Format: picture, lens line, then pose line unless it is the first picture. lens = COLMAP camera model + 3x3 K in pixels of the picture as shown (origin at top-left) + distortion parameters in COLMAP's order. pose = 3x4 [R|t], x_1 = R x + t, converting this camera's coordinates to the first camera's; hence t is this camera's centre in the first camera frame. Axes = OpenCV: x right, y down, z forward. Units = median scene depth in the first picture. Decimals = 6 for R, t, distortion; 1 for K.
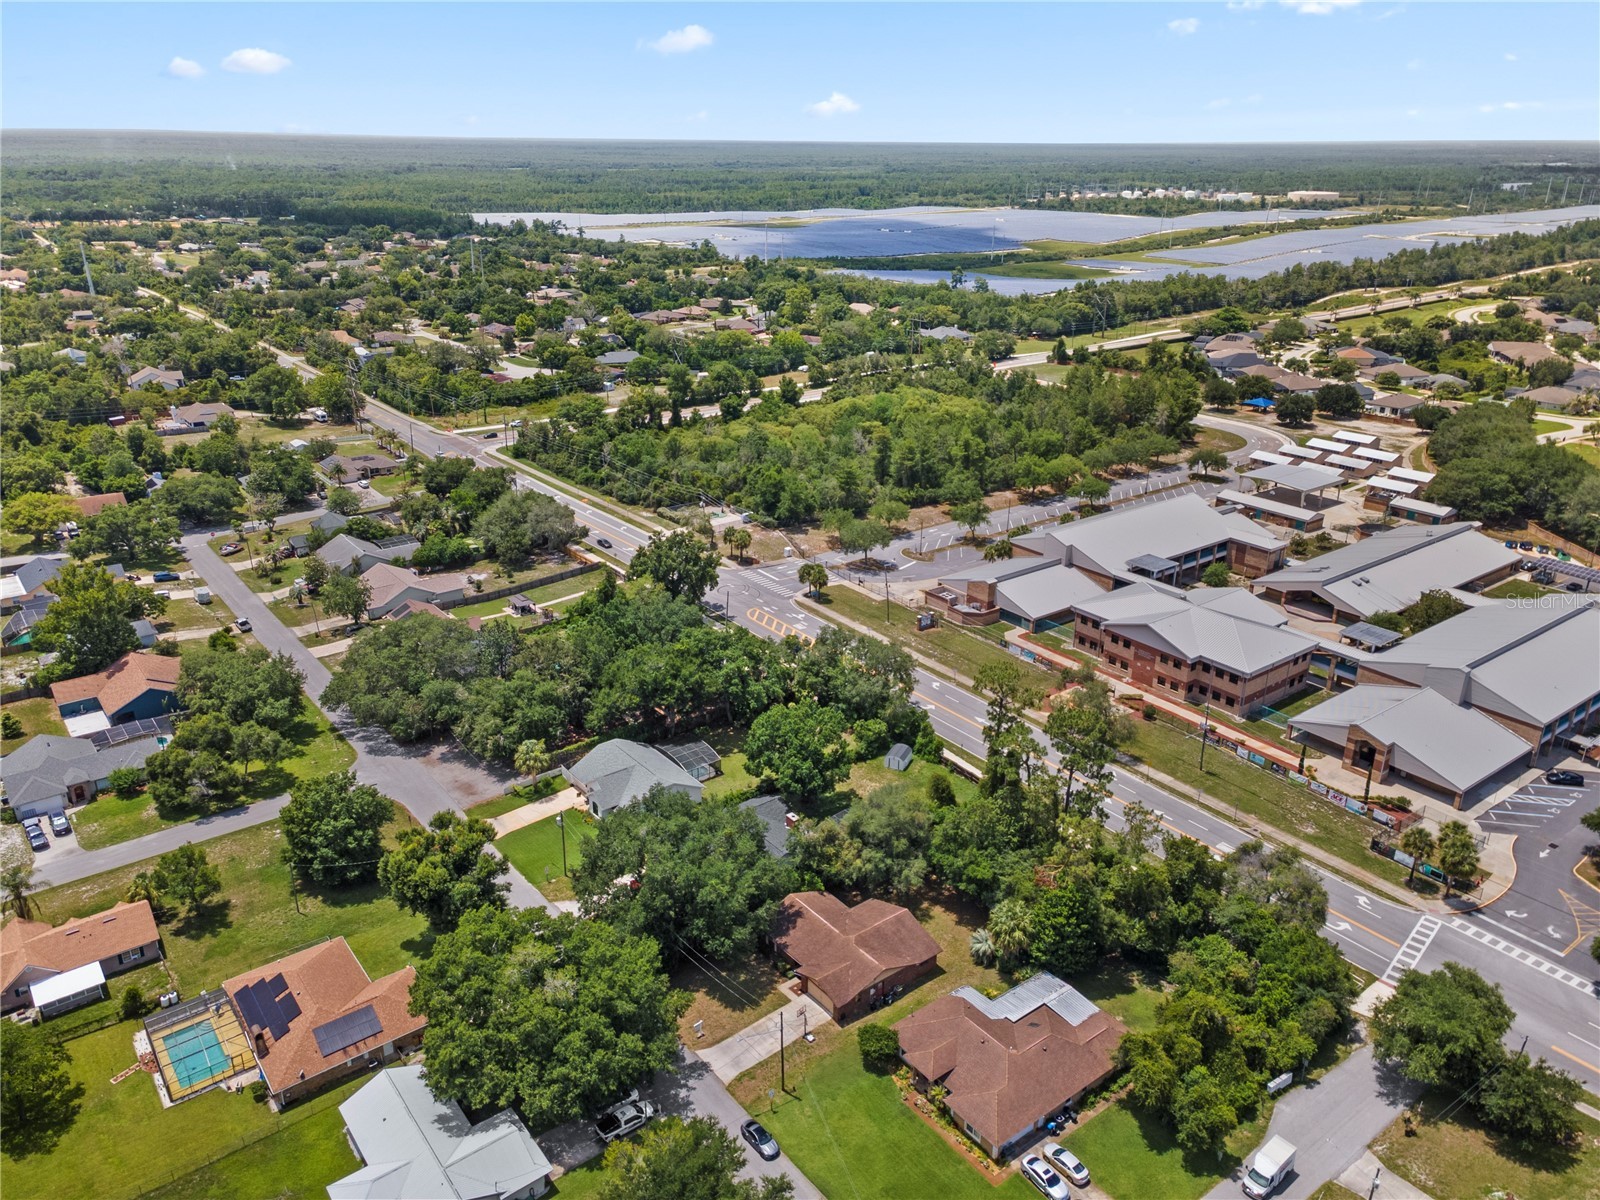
lens RADIAL K [[1168.4, 0, 795.8], [0, 1168.4, 593.1], [0, 0, 1]] dist [0.031873, 0.025026]
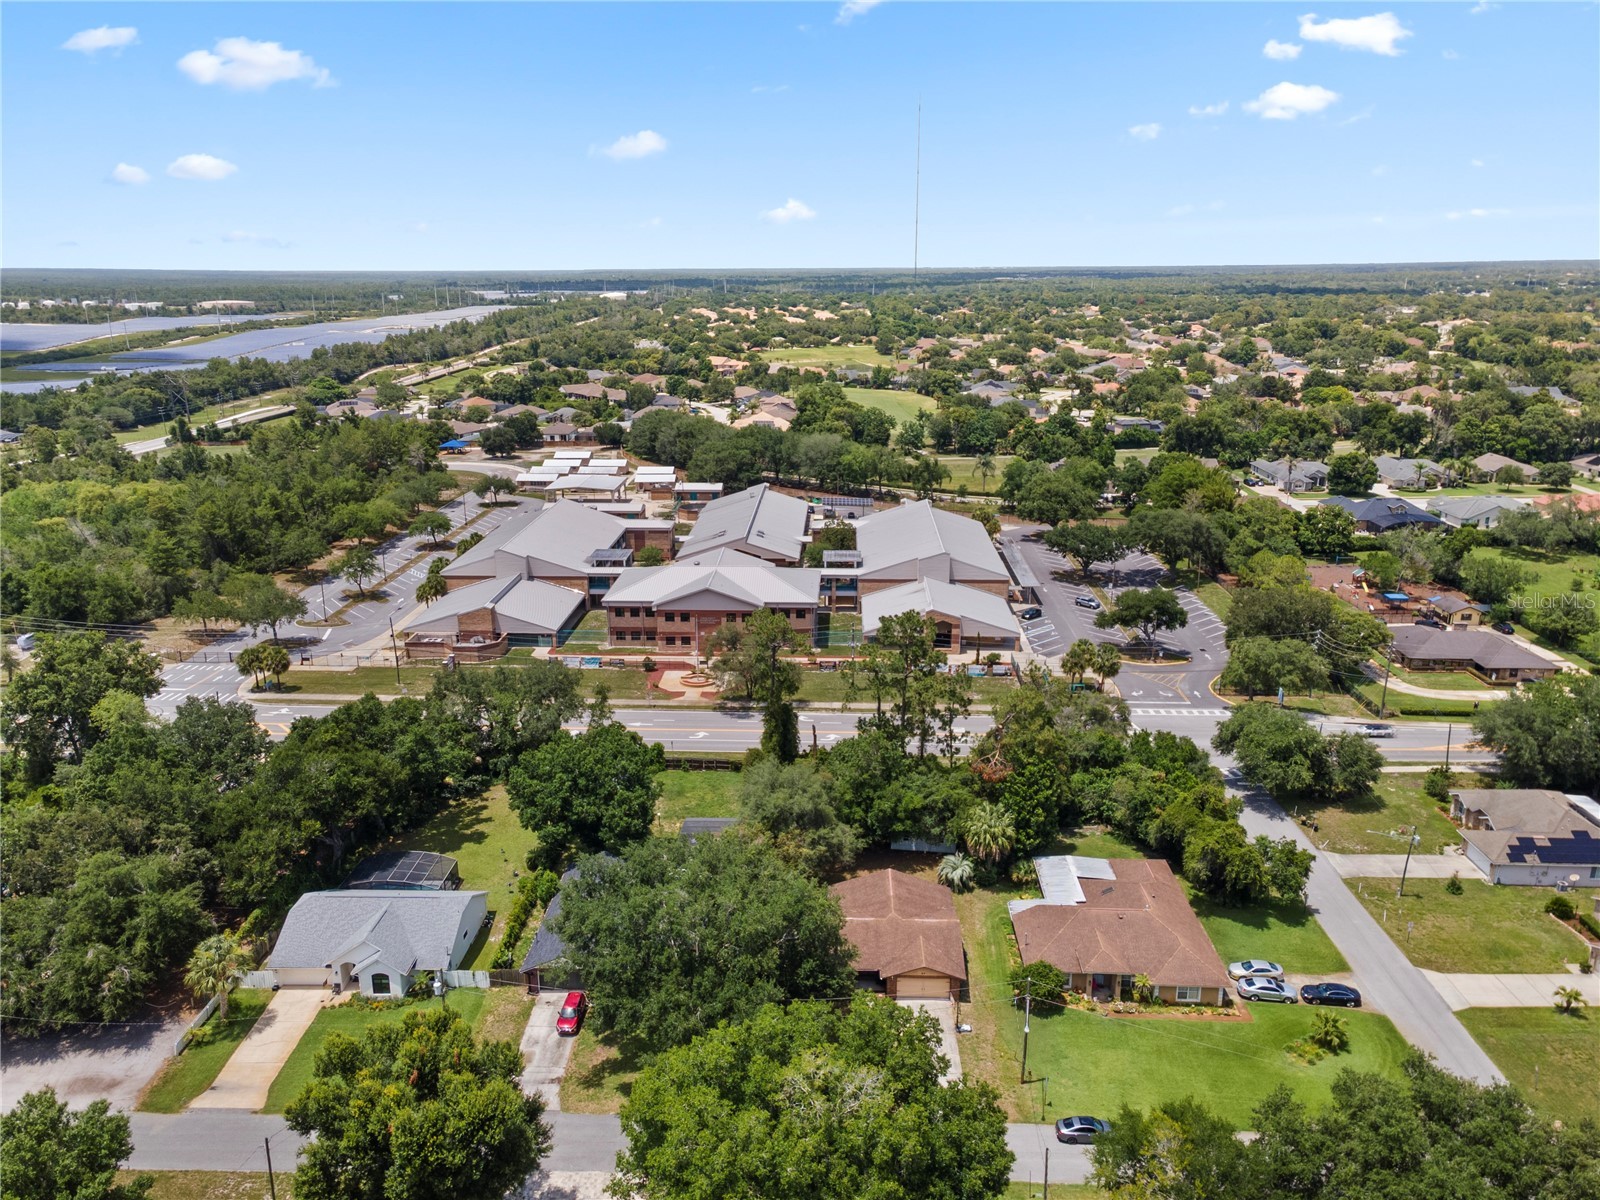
lens RADIAL K [[1168.4, 0, 795.8], [0, 1168.4, 593.1], [0, 0, 1]] dist [0.031873, 0.025026]
pose [[0.642653, -0.217798, 0.734549, -0.293122], [0.287869, 0.957137, 0.031942, 0.016731], [-0.710021, 0.190926, 0.677804, 0.238077]]
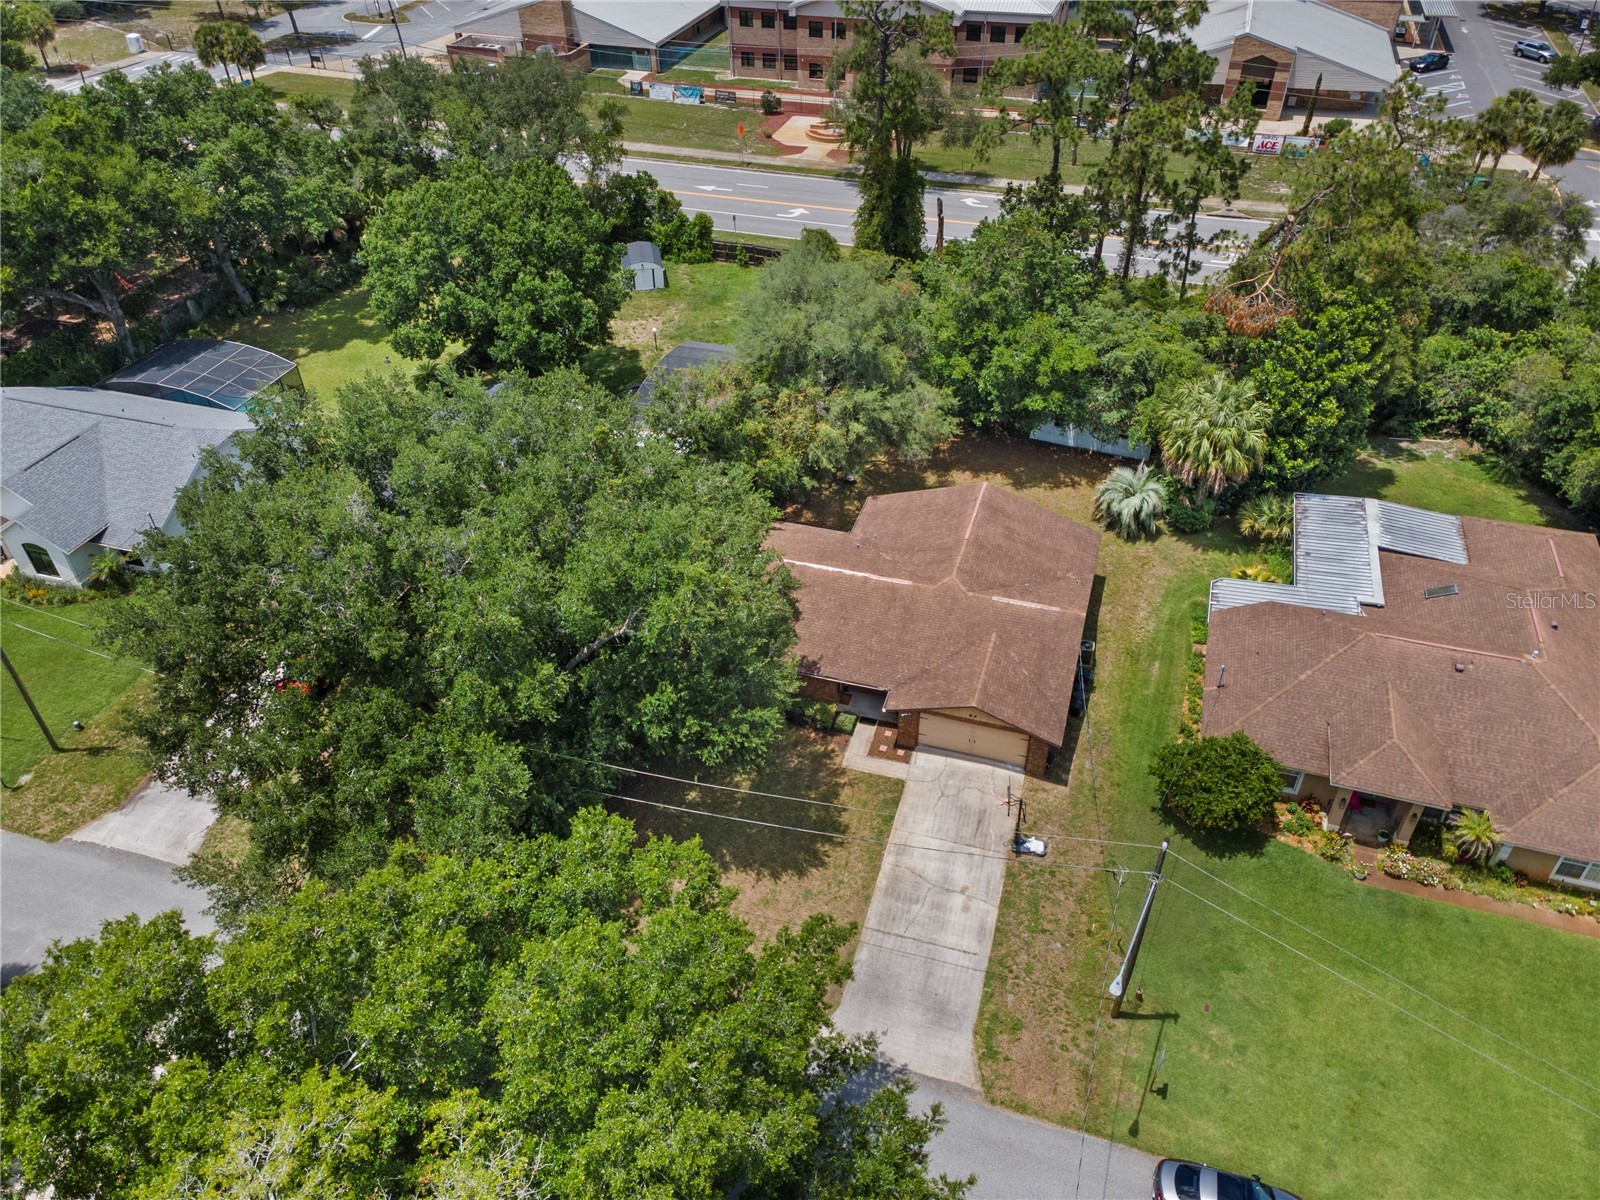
lens RADIAL K [[1168.4, 0, 795.8], [0, 1168.4, 593.1], [0, 0, 1]] dist [0.031873, 0.025026]
pose [[0.822791, -0.369044, 0.432229, -0.091883], [0.227203, 0.910672, 0.345044, 0.077508], [-0.520955, -0.185695, 0.833141, 0.367335]]
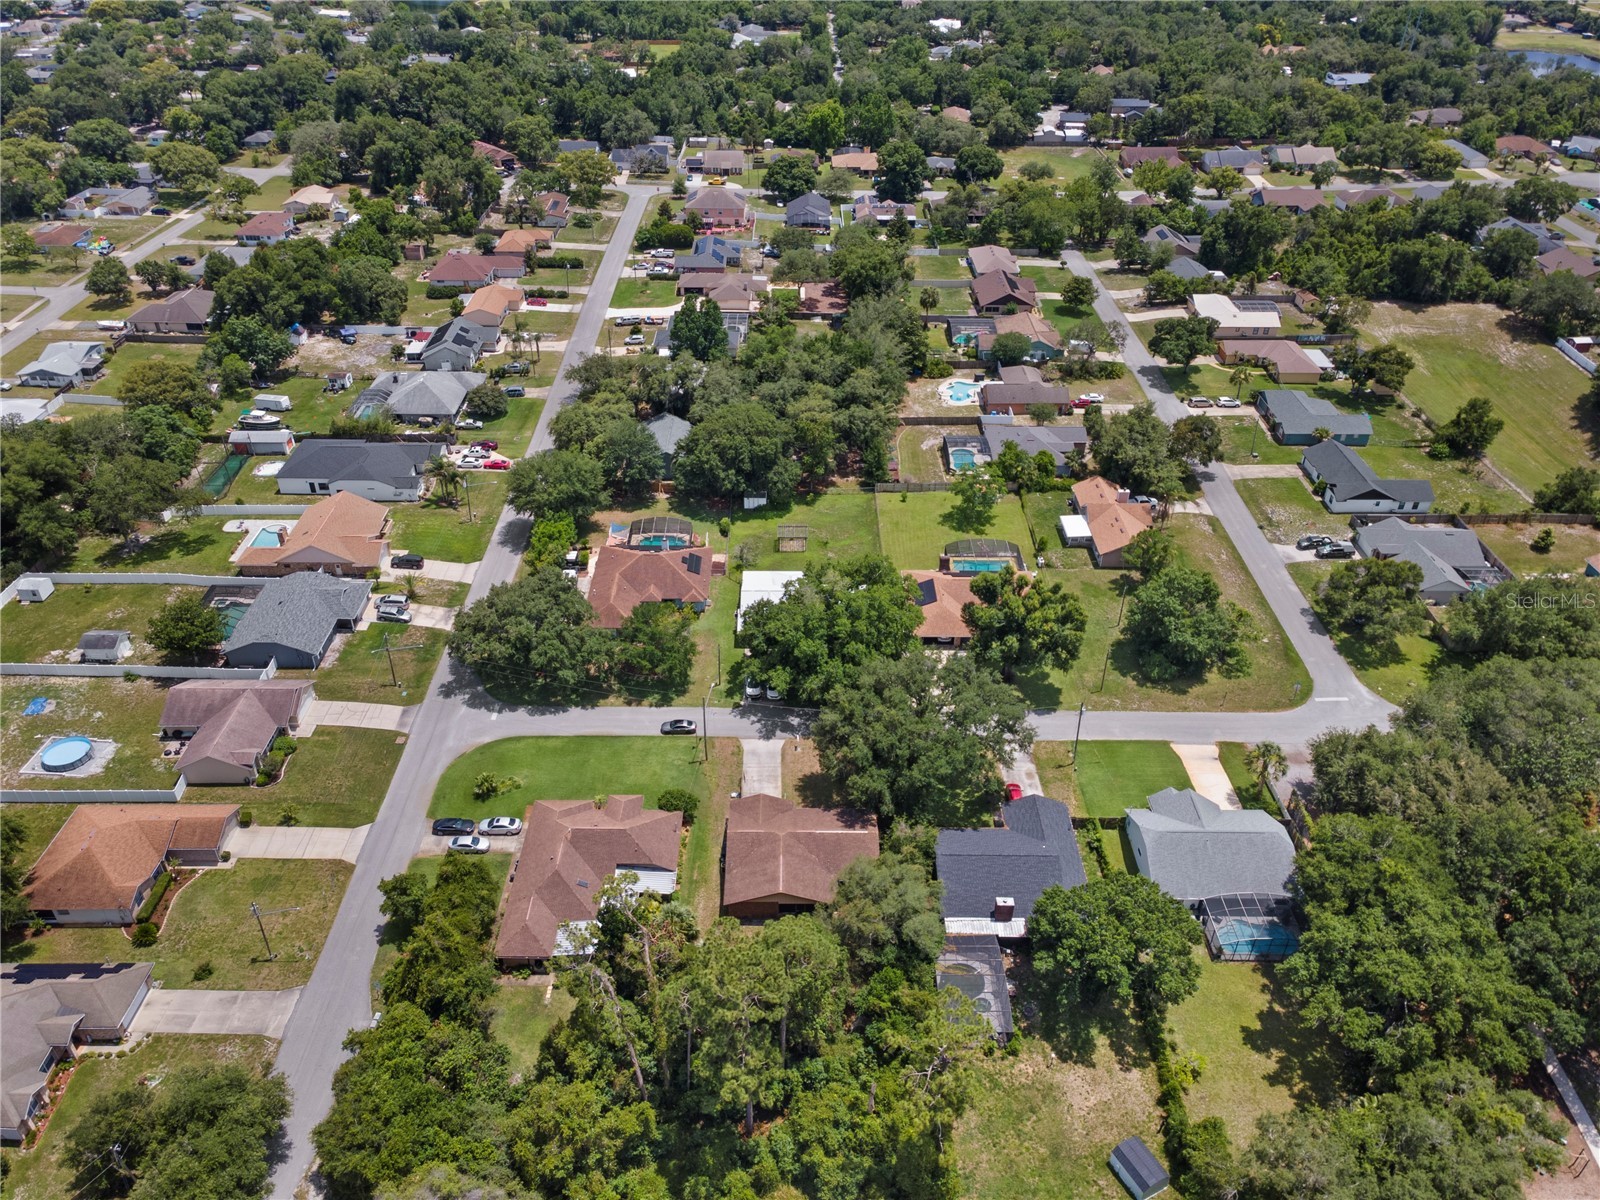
lens RADIAL K [[1168.4, 0, 795.8], [0, 1168.4, 593.1], [0, 0, 1]] dist [0.031873, 0.025026]
pose [[-0.612733, 0.431998, -0.661768, 0.322017], [-0.298042, 0.649226, 0.699769, -0.283036], [0.731935, 0.626006, -0.269048, 0.610056]]
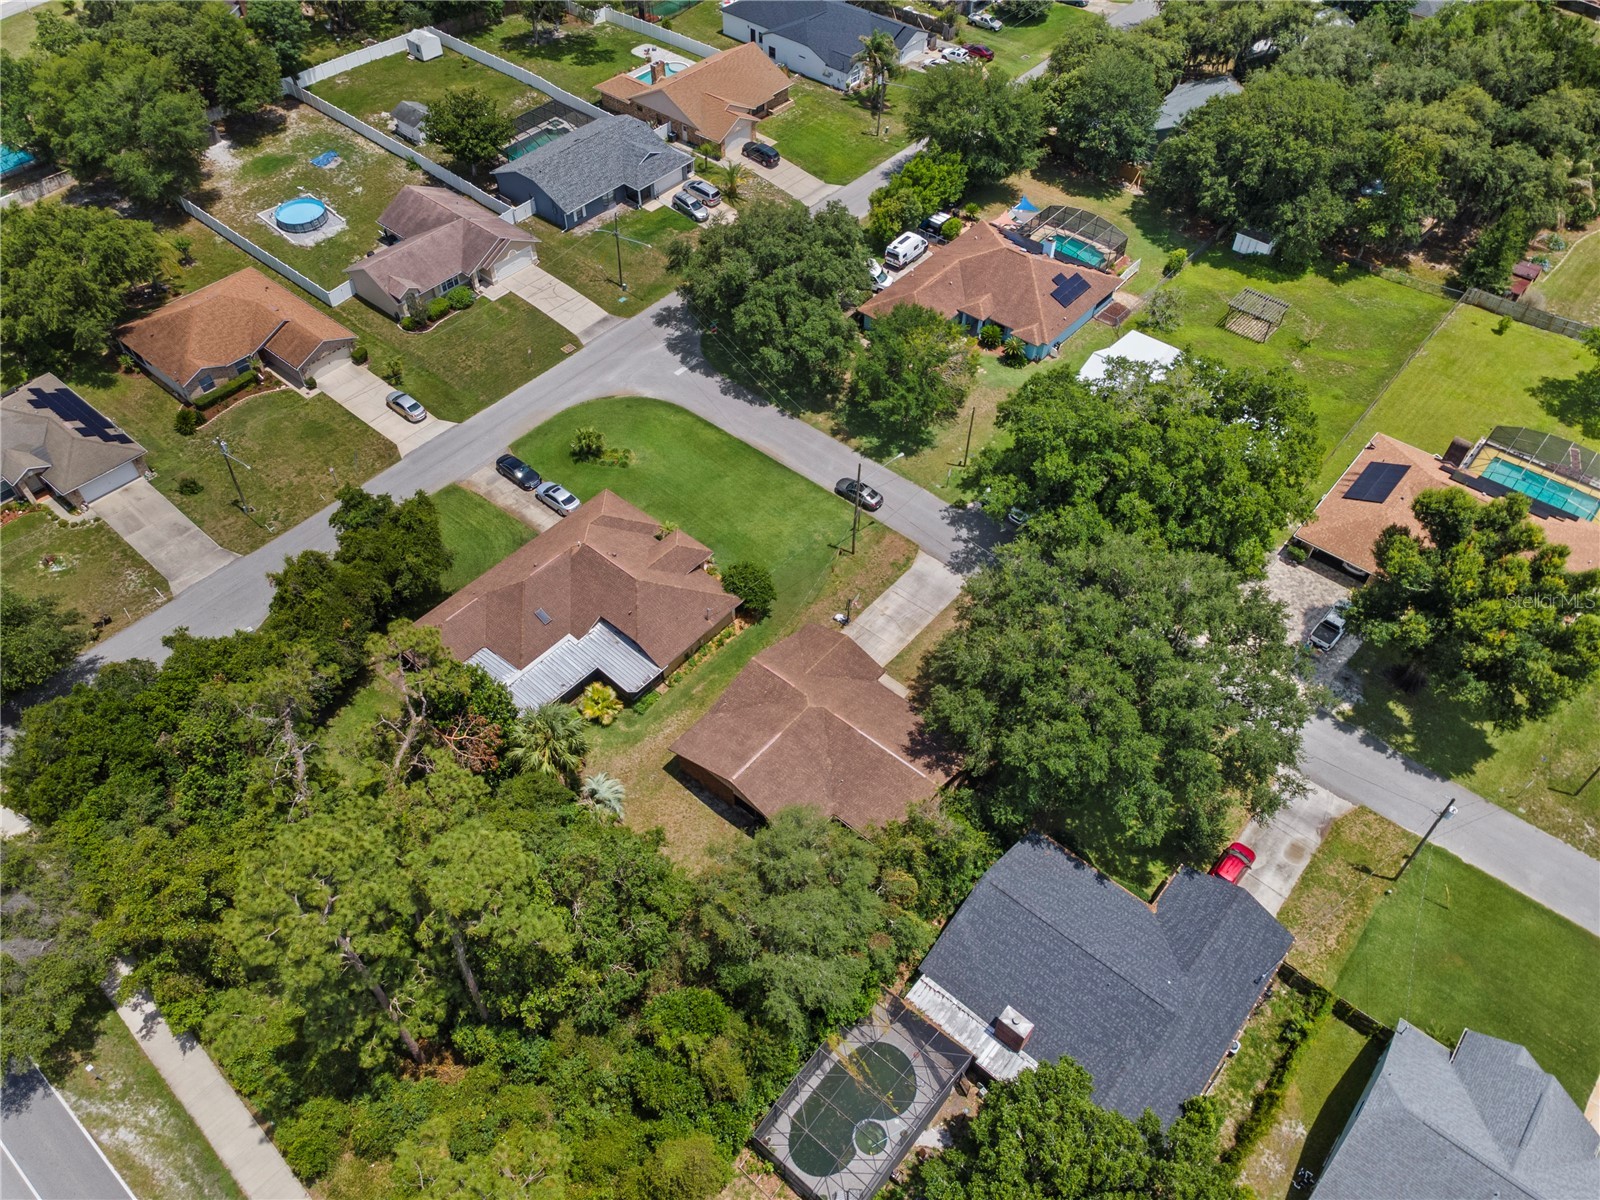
lens RADIAL K [[1168.4, 0, 795.8], [0, 1168.4, 593.1], [0, 0, 1]] dist [0.031873, 0.025026]
pose [[-0.979403, 0.142164, -0.143382, 0.072676], [-0.084118, 0.358274, 0.929819, -0.163471], [0.183557, 0.922729, -0.338936, 0.614390]]
